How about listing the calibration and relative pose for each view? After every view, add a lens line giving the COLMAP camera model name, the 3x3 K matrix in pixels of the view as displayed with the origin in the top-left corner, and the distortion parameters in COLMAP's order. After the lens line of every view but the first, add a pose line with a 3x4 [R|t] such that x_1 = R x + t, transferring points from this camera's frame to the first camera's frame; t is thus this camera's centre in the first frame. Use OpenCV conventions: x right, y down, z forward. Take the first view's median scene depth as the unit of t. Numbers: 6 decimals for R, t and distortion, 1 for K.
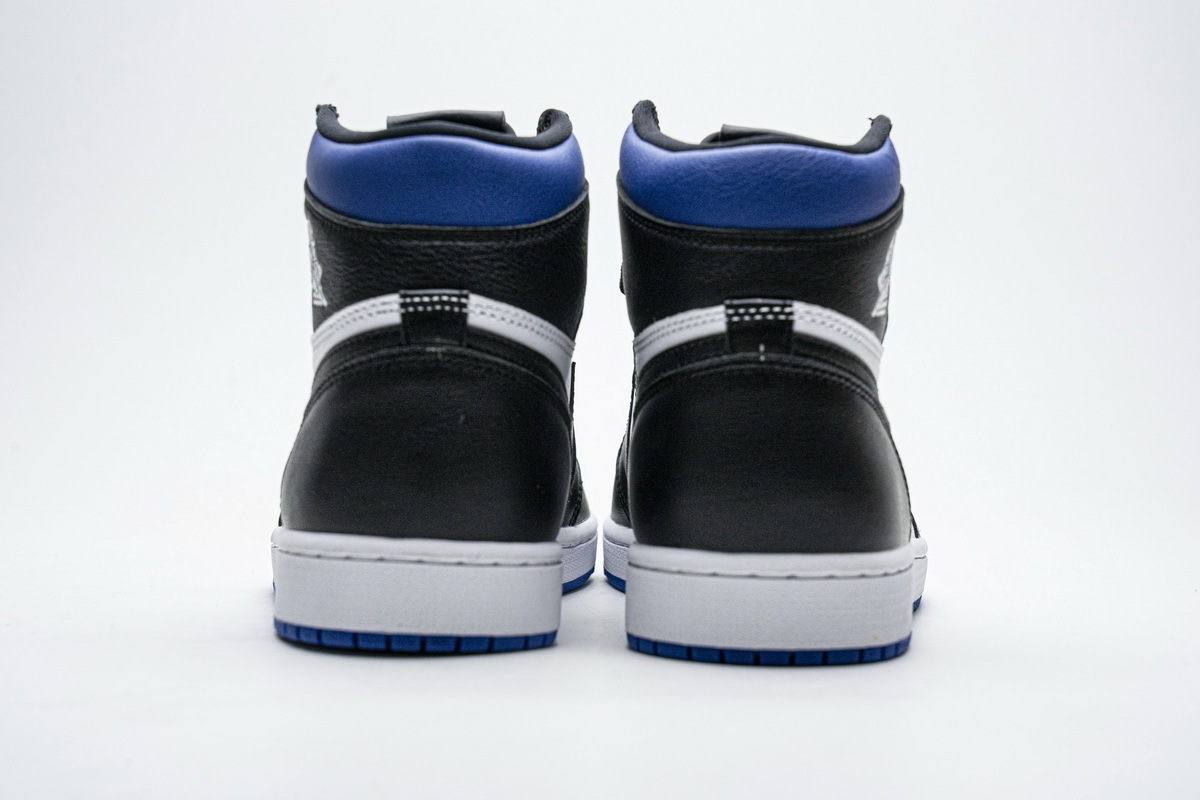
lens RADIAL K [[2346.3, 0, 573.5], [0, 2346.3, 401.9], [0, 0, 1]] dist [0.125072, 0.615495]
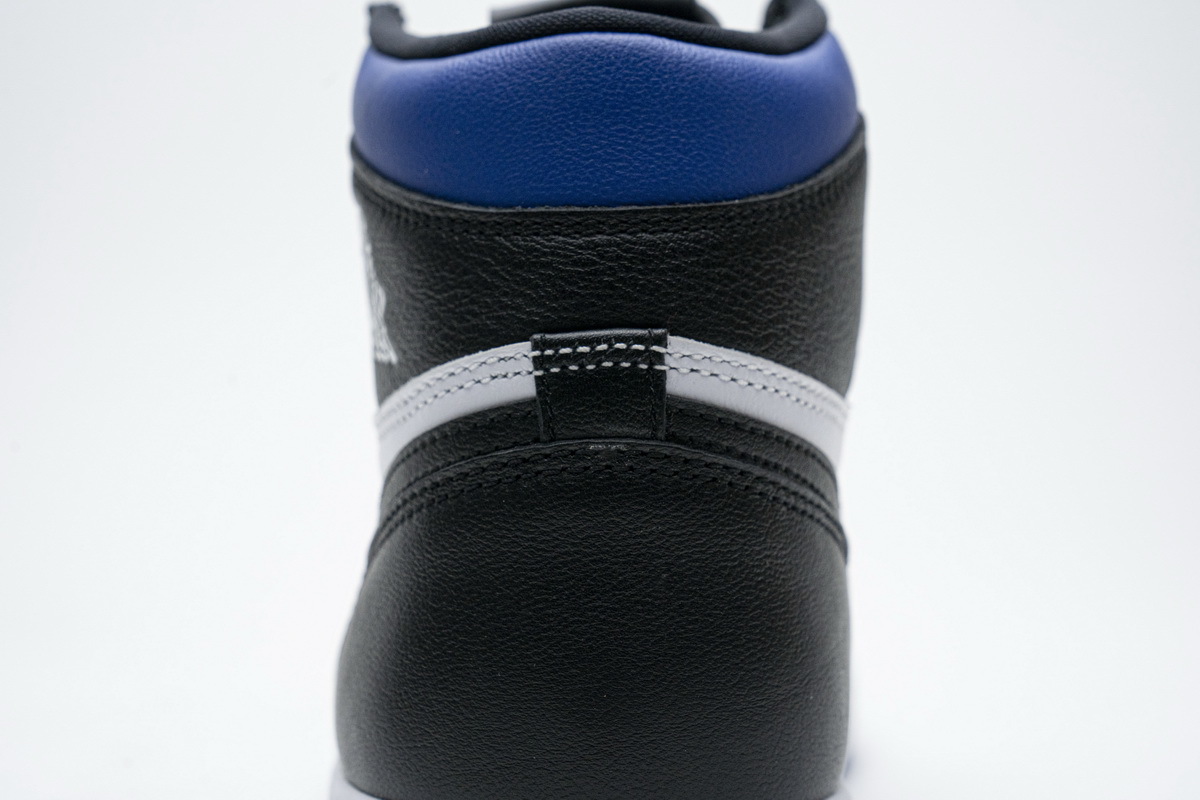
lens RADIAL K [[2346.3, 0, 573.5], [0, 2346.3, 401.9], [0, 0, 1]] dist [0.125072, 0.615495]
pose [[0.997809, -0.041317, -0.051677, -0.037806], [0.041752, 0.999101, 0.007368, -0.034931], [0.051326, -0.009509, 0.998637, 0.472813]]
